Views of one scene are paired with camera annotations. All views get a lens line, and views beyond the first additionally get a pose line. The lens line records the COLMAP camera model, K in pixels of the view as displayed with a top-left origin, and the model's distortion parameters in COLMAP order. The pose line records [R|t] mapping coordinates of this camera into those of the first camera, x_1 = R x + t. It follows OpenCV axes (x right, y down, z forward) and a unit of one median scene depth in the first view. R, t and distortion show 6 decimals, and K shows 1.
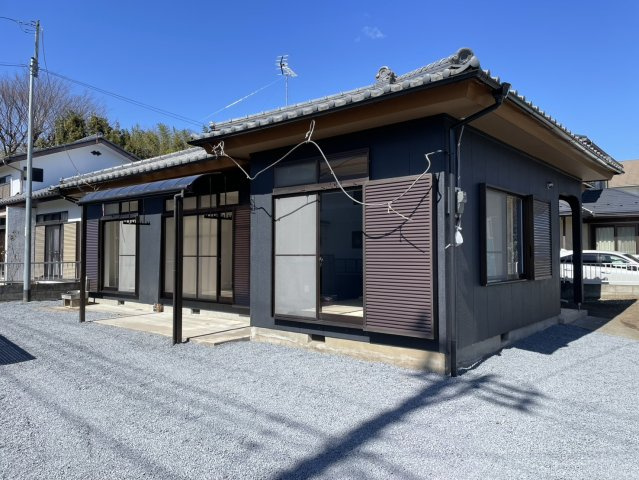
lens RADIAL K [[484.8, 0, 330.1], [0, 484.8, 238.4], [0, 0, 1]] dist [0.062342, -0.063027]
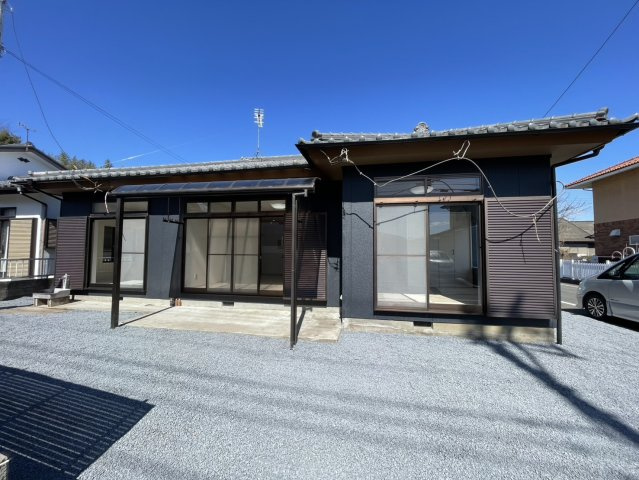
lens RADIAL K [[256.9, 0, 320.8], [0, 256.9, 240.1], [0, 0, 1]] dist [-0.003915, 0.001090]
pose [[0.872838, 0.034603, 0.486782, -0.532344], [-0.025873, 0.999361, -0.024647, 0.017370], [-0.487324, 0.008918, 0.873176, 0.530991]]
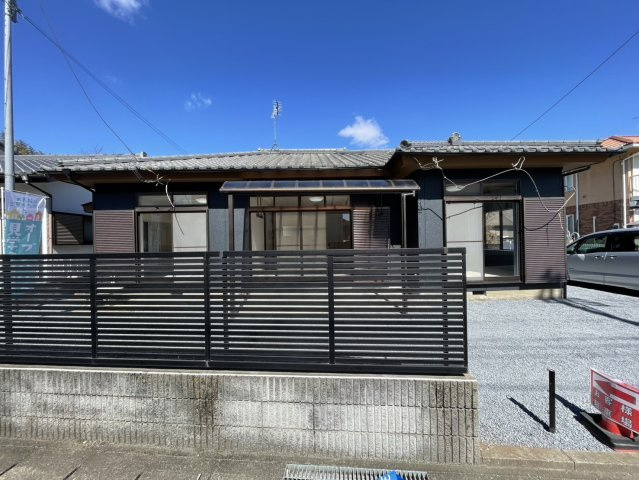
lens RADIAL K [[256.9, 0, 319.9], [0, 256.9, 239.5], [0, 0, 1]] dist [-0.003915, 0.001090]
pose [[0.749676, -0.012182, 0.661692, -0.920402], [-0.001159, 0.999805, 0.019720, 0.012360], [-0.661804, -0.015550, 0.749516, 0.674057]]
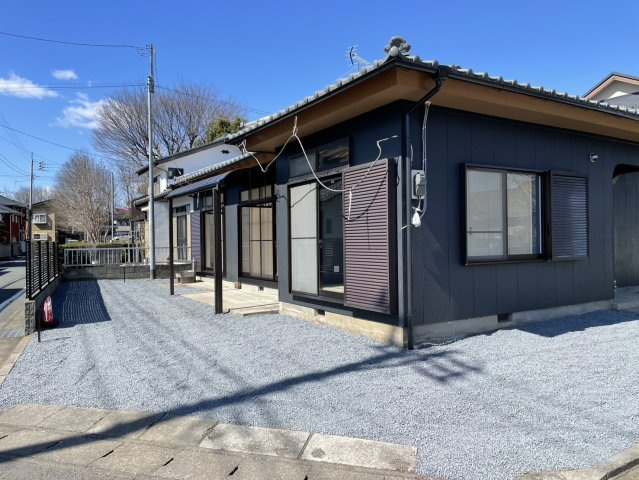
lens RADIAL K [[484.8, 0, 326.0], [0, 484.8, 245.8], [0, 0, 1]] dist [0.062342, -0.063027]
pose [[0.950084, -0.008843, -0.311868, 0.313774], [0.023320, 0.998815, 0.042721, 0.005608], [0.311121, -0.047861, 0.949164, -0.039399]]
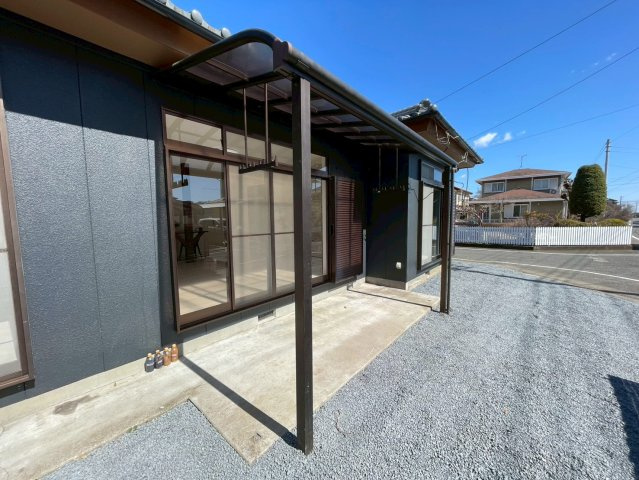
lens RADIAL K [[256.9, 0, 320.8], [0, 256.9, 242.7], [0, 0, 1]] dist [-0.003915, 0.001090]
pose [[0.008167, -0.106589, 0.994270, -0.865022], [-0.032951, 0.993734, 0.106802, 0.011756], [-0.999424, -0.033634, 0.004604, 1.290177]]
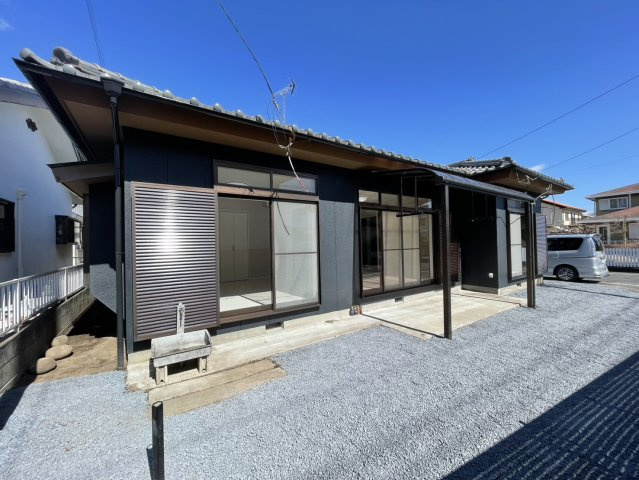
lens RADIAL K [[272.4, 0, 318.7], [0, 272.4, 241.8], [0, 0, 1]] dist [0.026326, -0.001062]
pose [[0.262695, -0.010895, 0.964817, -1.273210], [-0.019285, 0.999677, 0.016539, 0.017483], [-0.964686, -0.022951, 0.262400, 1.413547]]
